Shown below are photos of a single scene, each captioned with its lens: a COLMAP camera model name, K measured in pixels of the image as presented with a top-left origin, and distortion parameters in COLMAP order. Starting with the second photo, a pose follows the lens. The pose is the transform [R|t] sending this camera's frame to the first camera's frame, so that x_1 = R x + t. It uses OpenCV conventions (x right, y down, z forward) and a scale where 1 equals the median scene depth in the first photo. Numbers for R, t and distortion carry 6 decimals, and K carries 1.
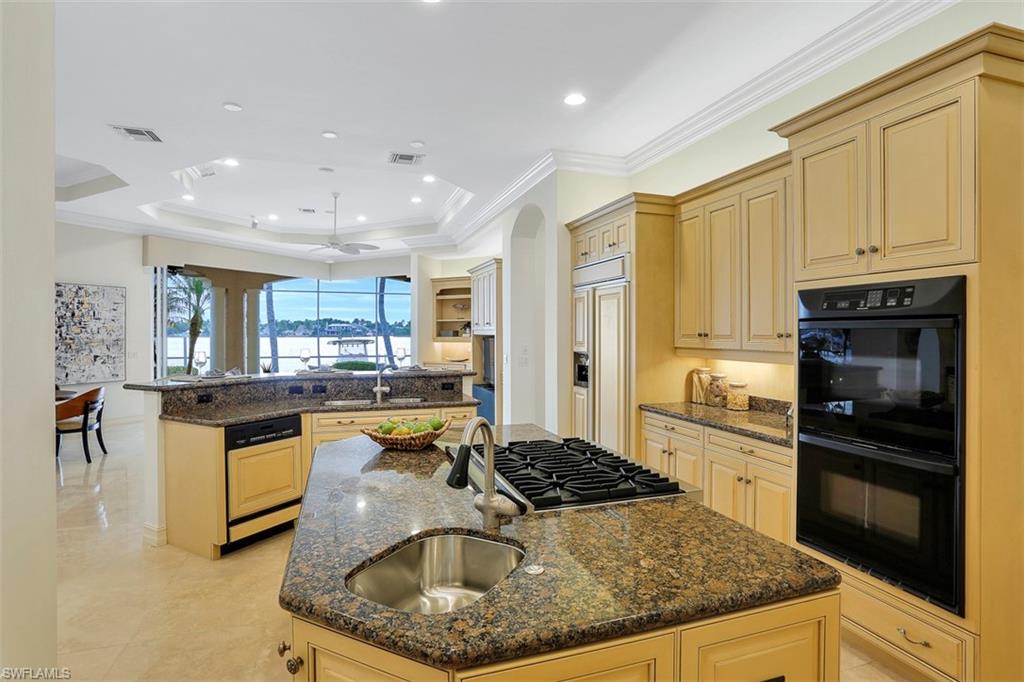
lens RADIAL K [[499.2, 0, 503.8], [0, 499.2, 332.9], [0, 0, 1]] dist [-0.062993, 0.023187]
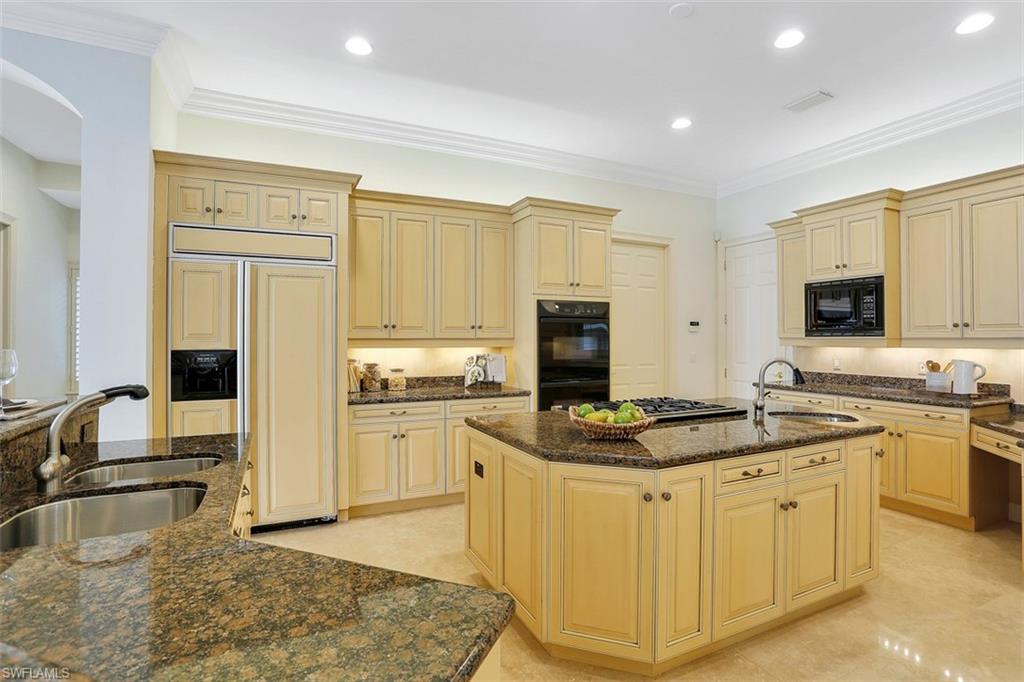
lens RADIAL K [[499.2, 0, 508.3], [0, 499.2, 340.0], [0, 0, 1]] dist [-0.062993, 0.023187]
pose [[-0.118348, 0.001847, 0.992970, -0.358470], [0.004538, 0.999989, -0.001319, 0.018042], [-0.992962, 0.004350, -0.118355, 0.418799]]
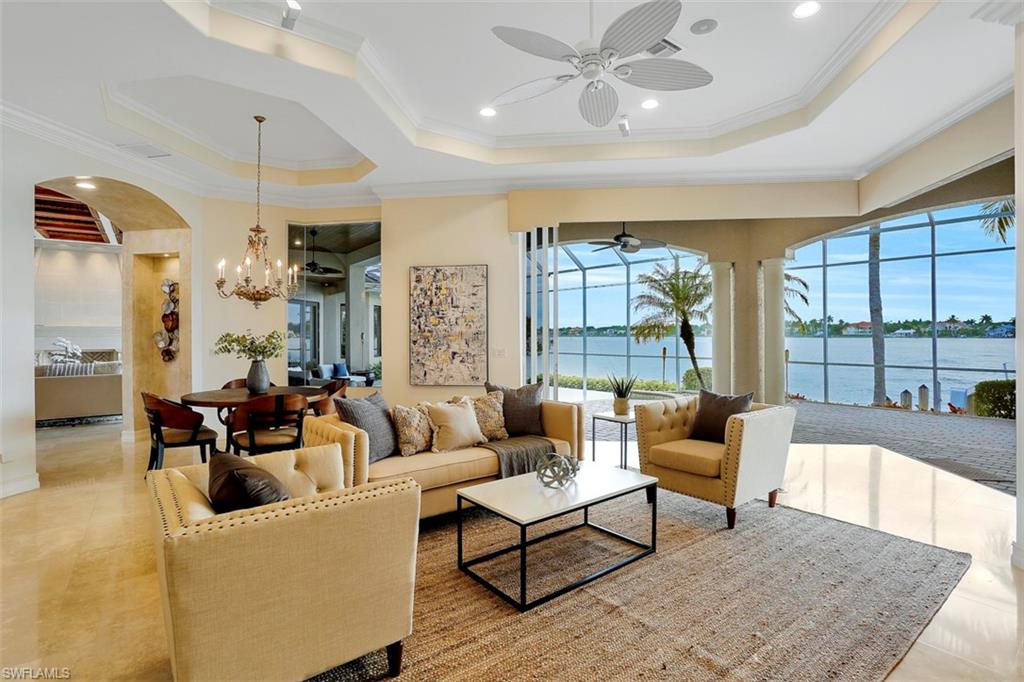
lens RADIAL K [[499.2, 0, 516.6], [0, 499.2, 334.1], [0, 0, 1]] dist [-0.062993, 0.023187]
pose [[0.319426, -0.000273, -0.947611, -0.018732], [0.000747, 1.000000, -0.000037, 0.017378], [0.947611, -0.000696, 0.319426, 0.853440]]
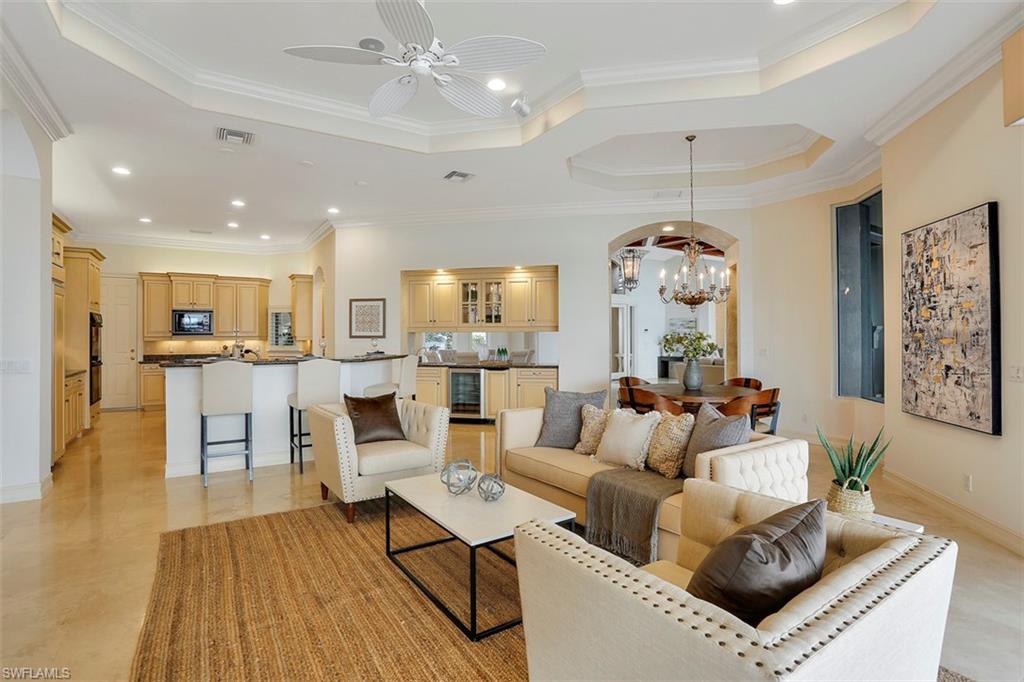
lens RADIAL K [[499.2, 0, 506.2], [0, 499.2, 334.0], [0, 0, 1]] dist [-0.062993, 0.023187]
pose [[-0.969002, 0.003718, -0.247026, -0.317417], [0.004128, 0.999991, -0.001144, 0.014977], [0.247020, -0.002129, -0.969008, 1.384616]]
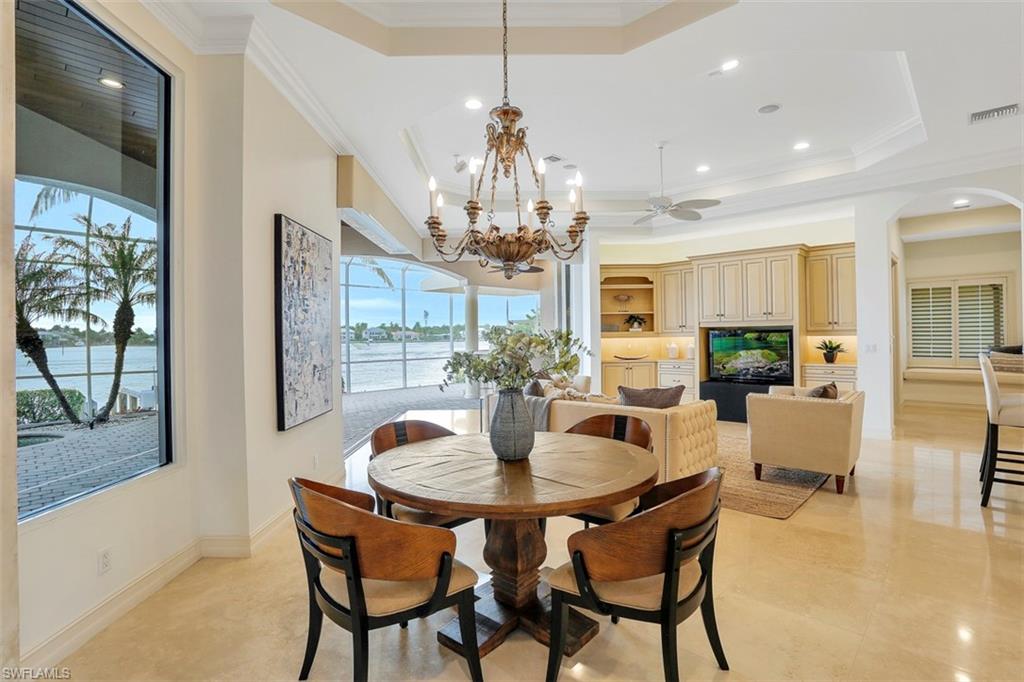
lens RADIAL K [[499.2, 0, 510.1], [0, 499.2, 337.3], [0, 0, 1]] dist [-0.062993, 0.023187]
pose [[0.890243, -0.010625, 0.455363, -0.923356], [0.012321, 0.999924, -0.000758, 0.020291], [-0.455320, 0.006286, 0.890306, 0.436921]]
